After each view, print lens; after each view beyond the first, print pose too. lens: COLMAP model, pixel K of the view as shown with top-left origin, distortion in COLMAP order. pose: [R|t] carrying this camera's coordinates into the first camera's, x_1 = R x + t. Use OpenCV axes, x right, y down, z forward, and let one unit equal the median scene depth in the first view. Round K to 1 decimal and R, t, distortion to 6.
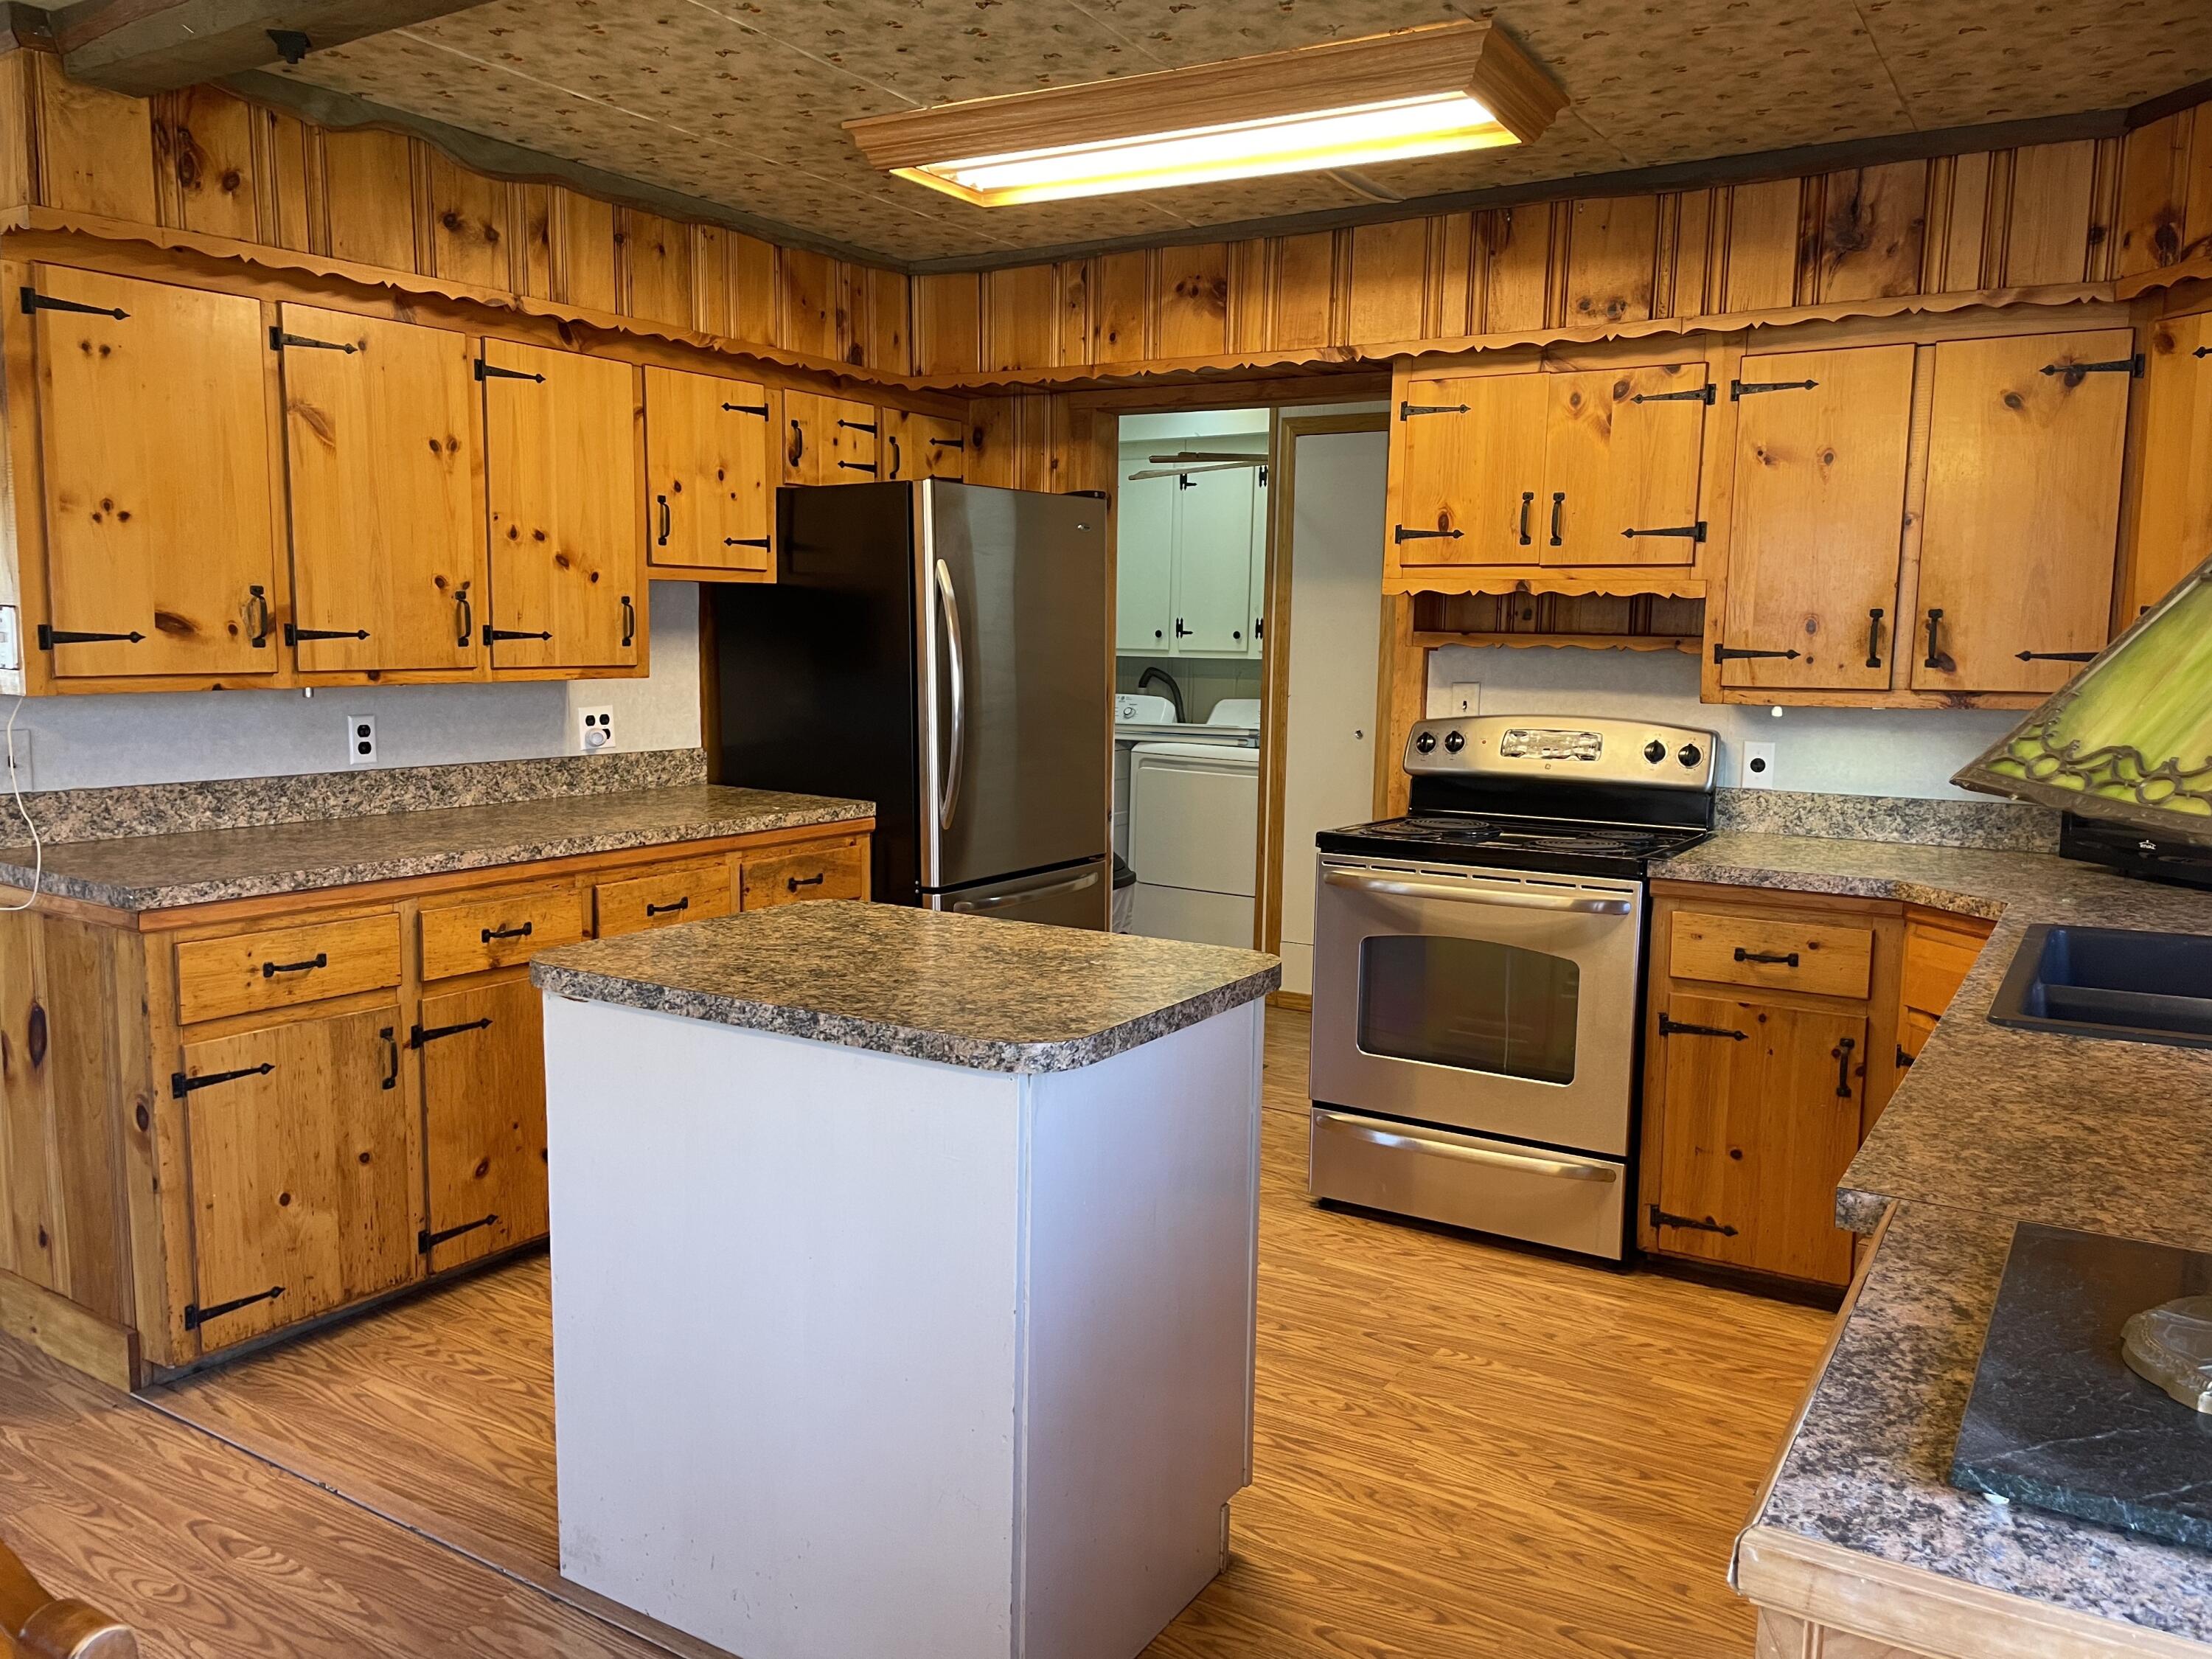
lens RADIAL K [[1669.3, 0, 1103.7], [0, 1669.3, 832.0], [0, 0, 1]] dist [0.037345, -0.021326]
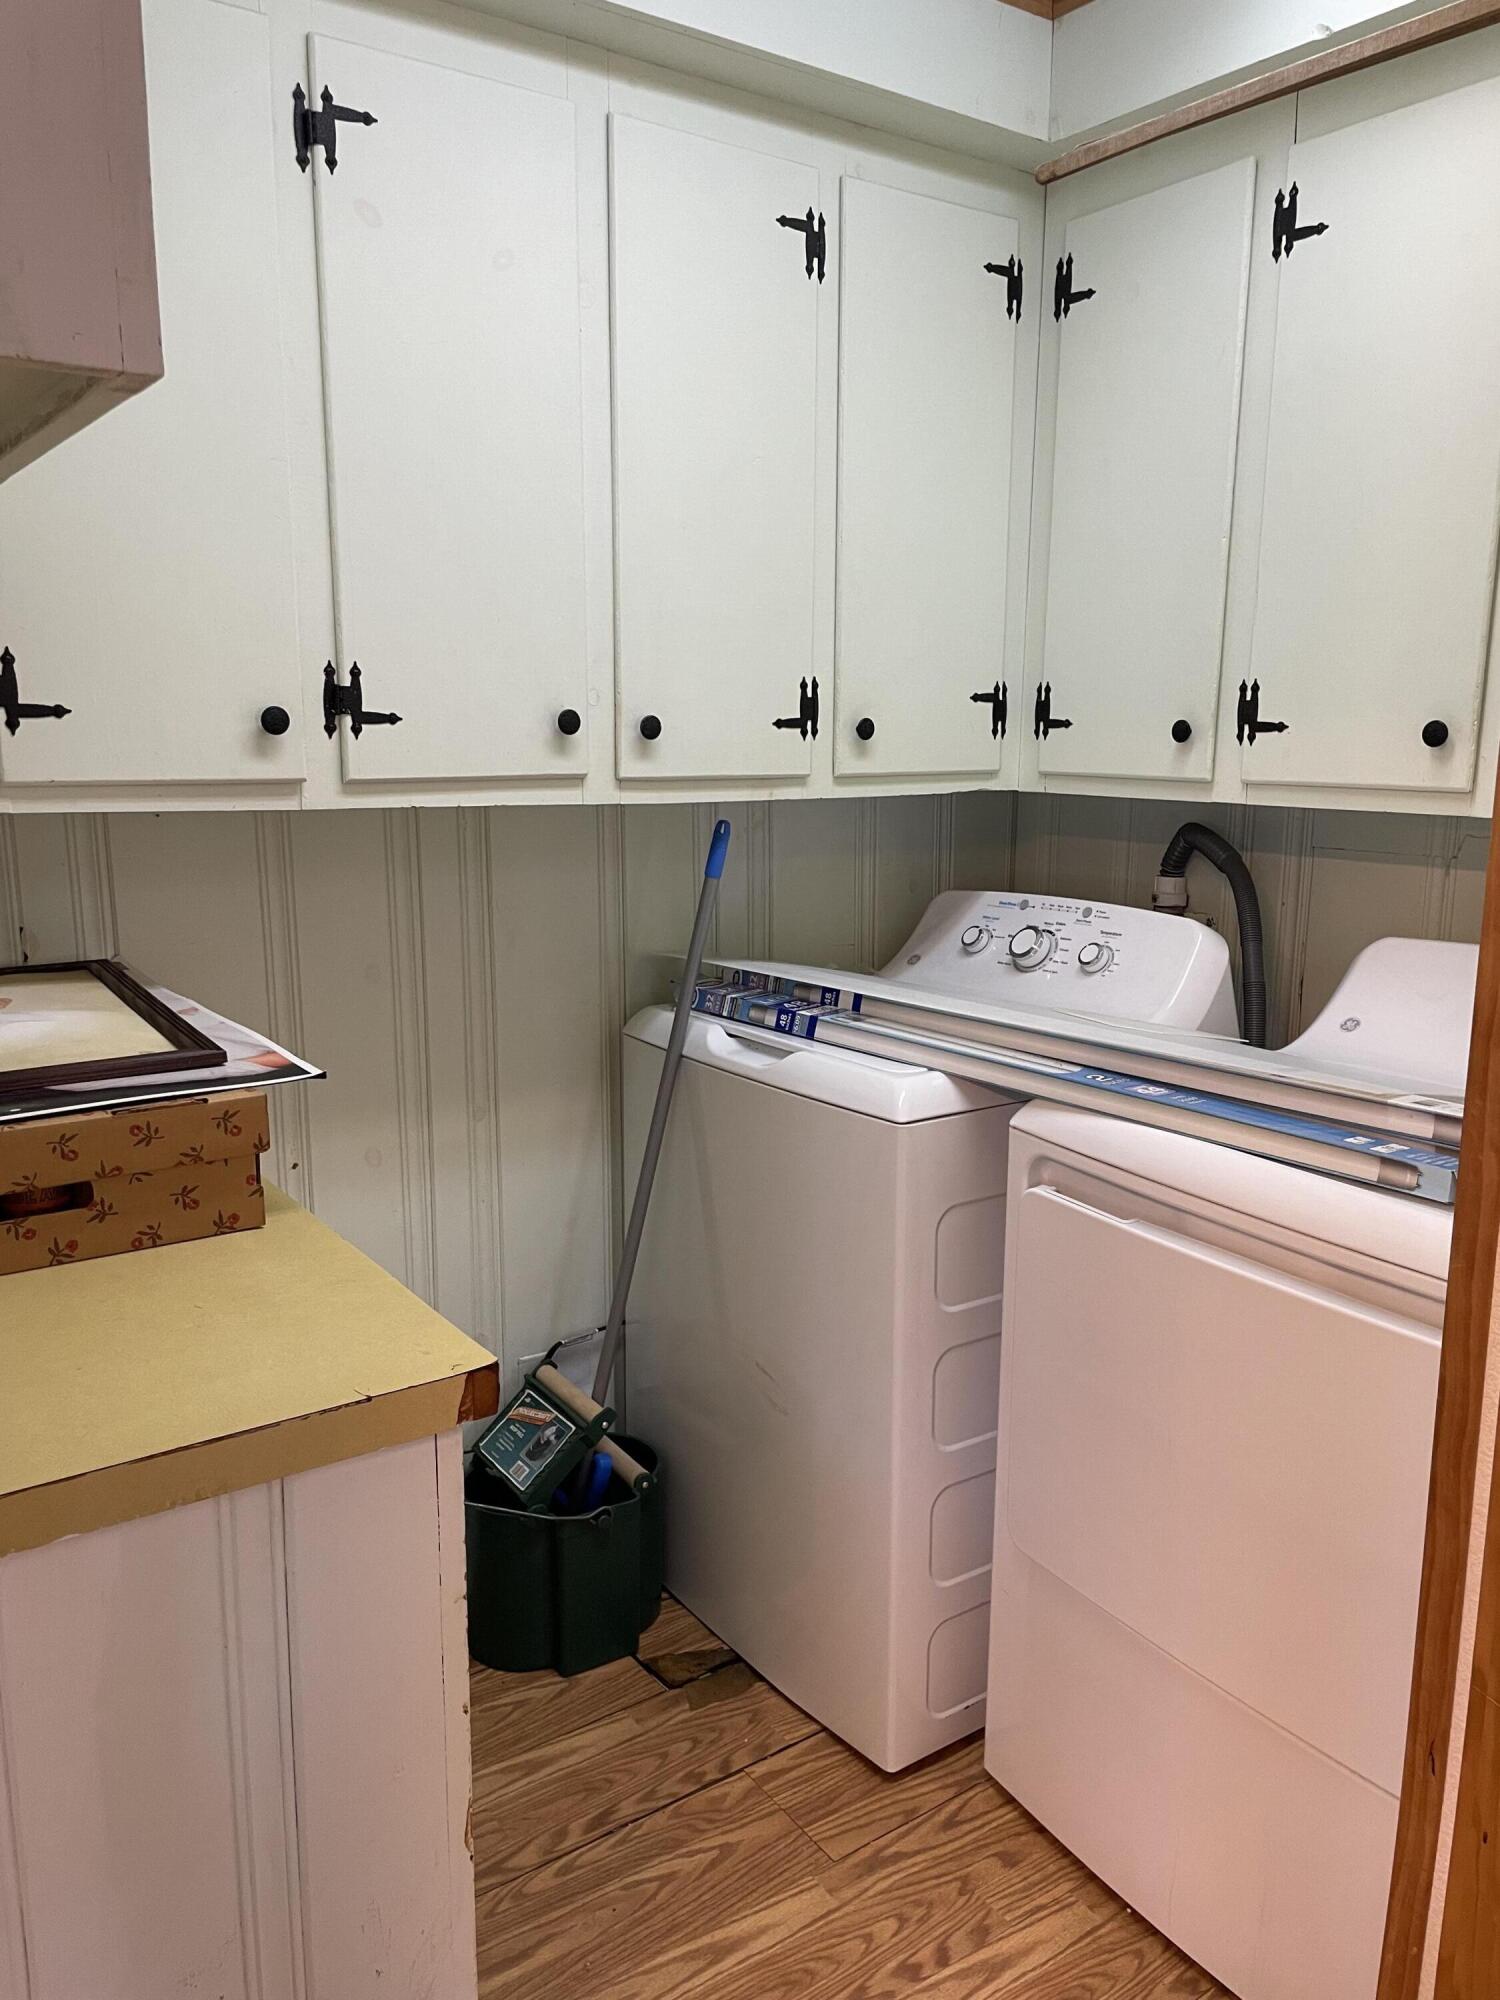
lens RADIAL K [[1509.3, 0, 751.5], [0, 1509.3, 994.9], [0, 0, 1]] dist [0.037345, -0.021326]
pose [[0.918055, 0.058982, -0.392040, 0.075772], [-0.039609, 0.997569, 0.057328, -0.081935], [0.394469, -0.037102, 0.918160, 0.700475]]
